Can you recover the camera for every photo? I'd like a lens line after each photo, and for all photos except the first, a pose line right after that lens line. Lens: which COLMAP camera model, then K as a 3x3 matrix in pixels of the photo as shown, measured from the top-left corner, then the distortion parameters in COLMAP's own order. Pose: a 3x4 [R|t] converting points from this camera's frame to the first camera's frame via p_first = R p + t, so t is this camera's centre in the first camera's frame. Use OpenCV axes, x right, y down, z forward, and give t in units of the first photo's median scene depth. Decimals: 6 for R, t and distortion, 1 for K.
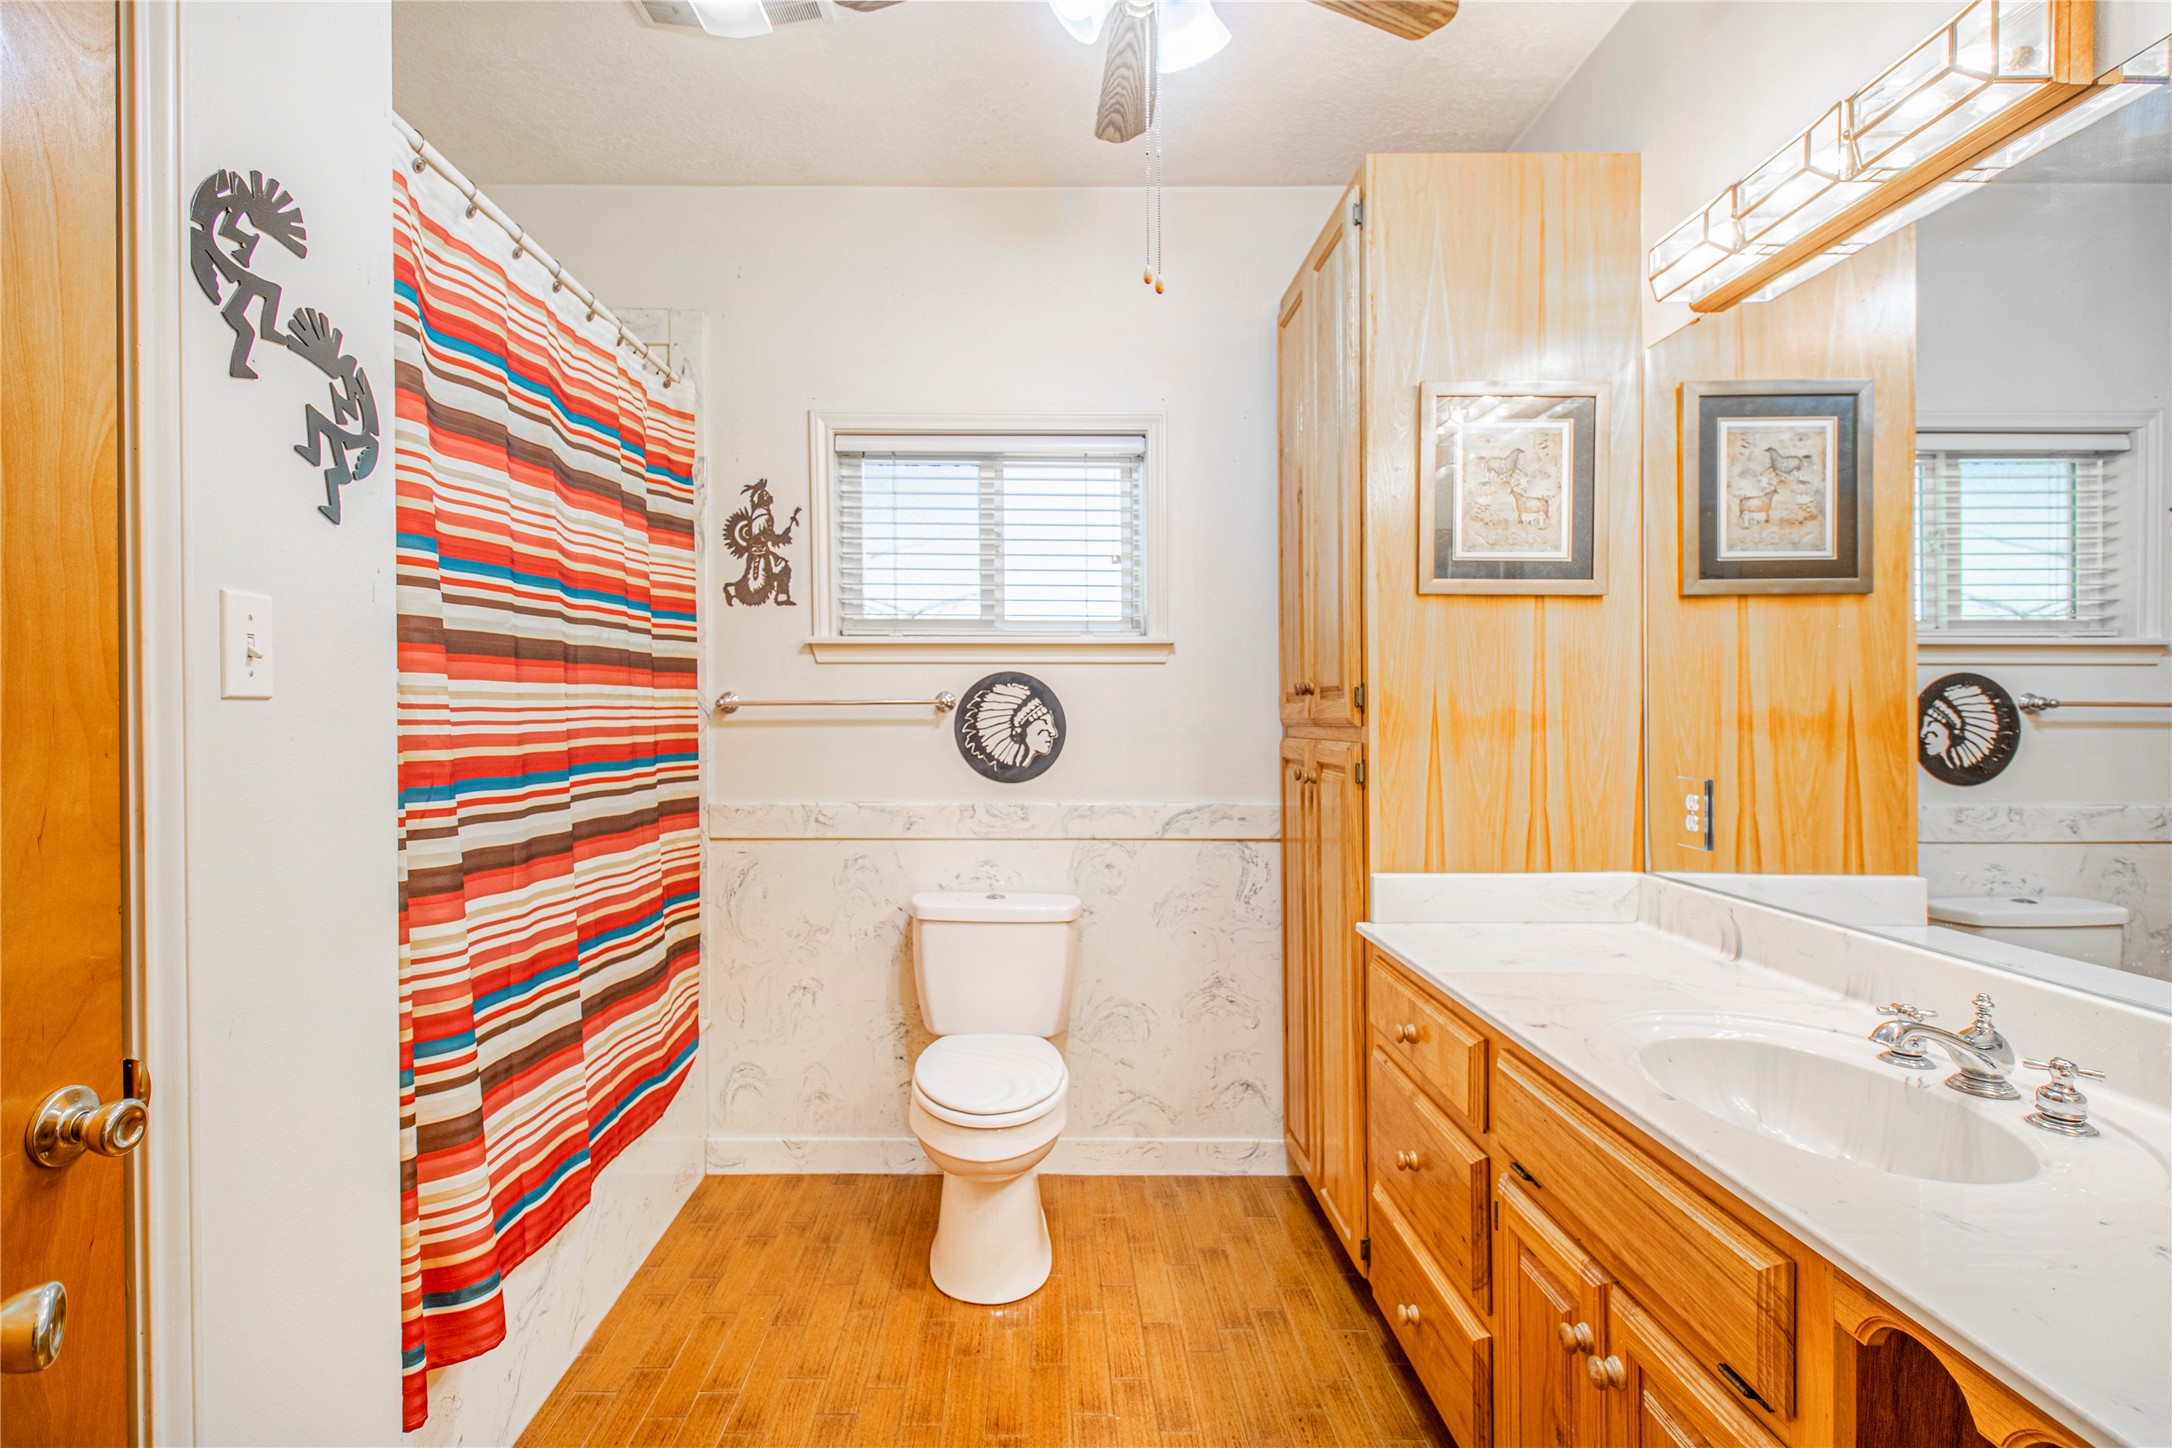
lens RADIAL K [[1006.4, 0, 1075.4], [0, 1006.4, 717.9], [0, 0, 1]] dist [-0.011748, -0.008400]
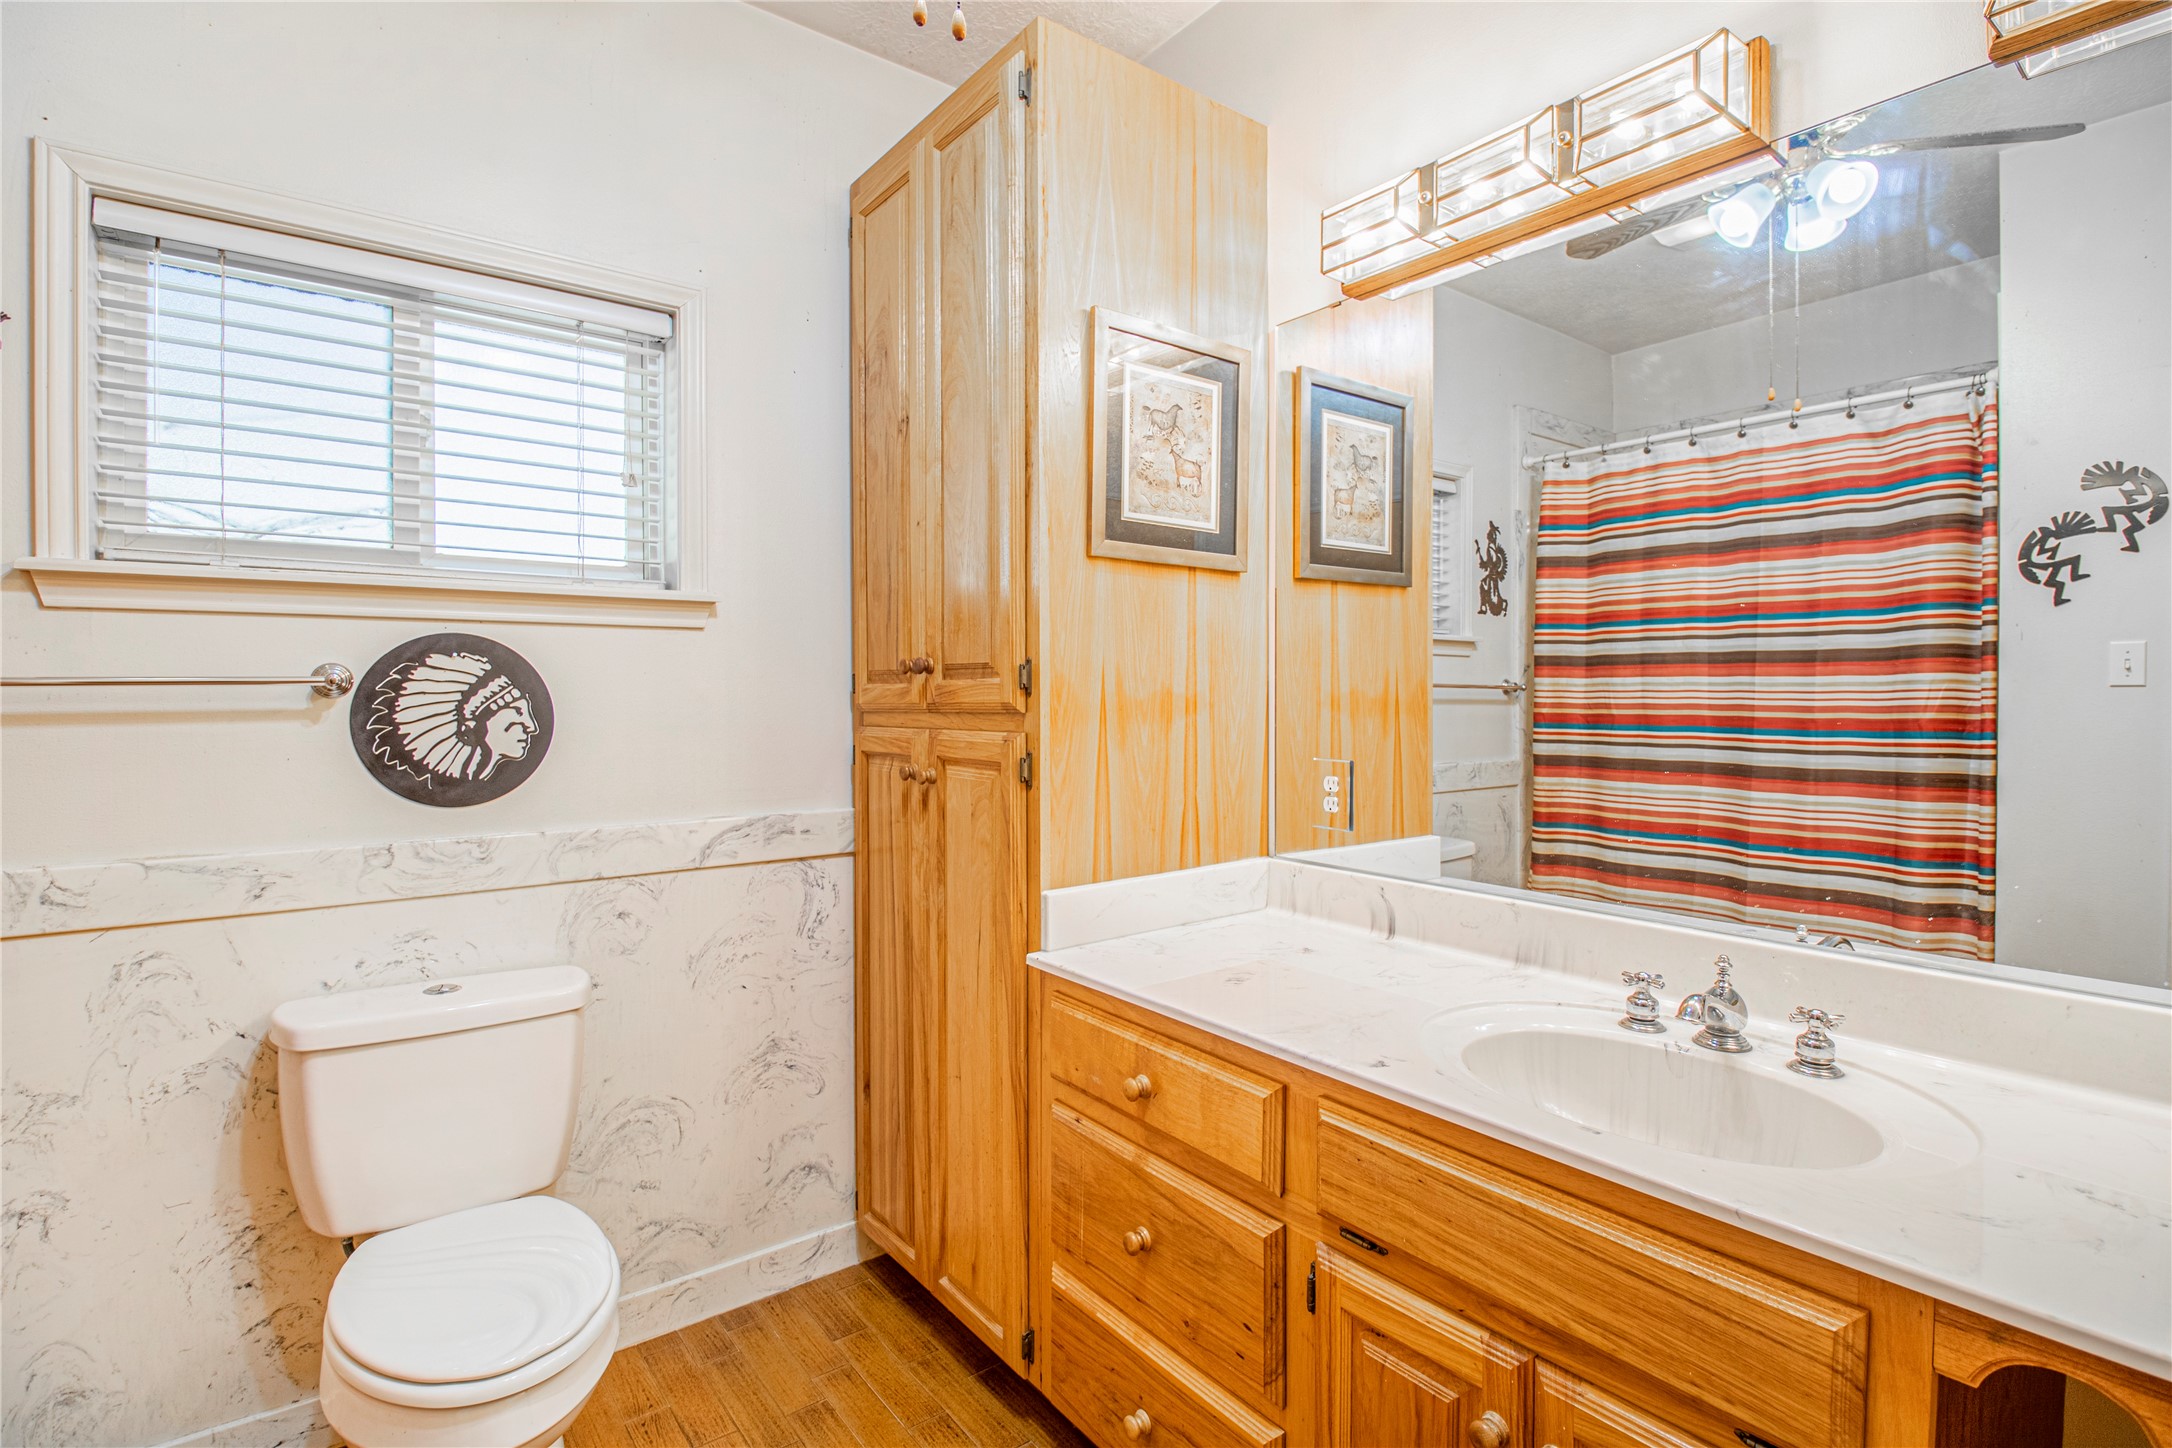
lens RADIAL K [[1006.4, 0, 1118.9], [0, 1006.4, 696.1], [0, 0, 1]] dist [-0.011748, -0.008400]
pose [[0.792980, -0.004818, 0.609229, -0.150524], [0.005678, 0.999984, 0.000518, -0.004951], [-0.609221, 0.003048, 0.792995, 0.298091]]
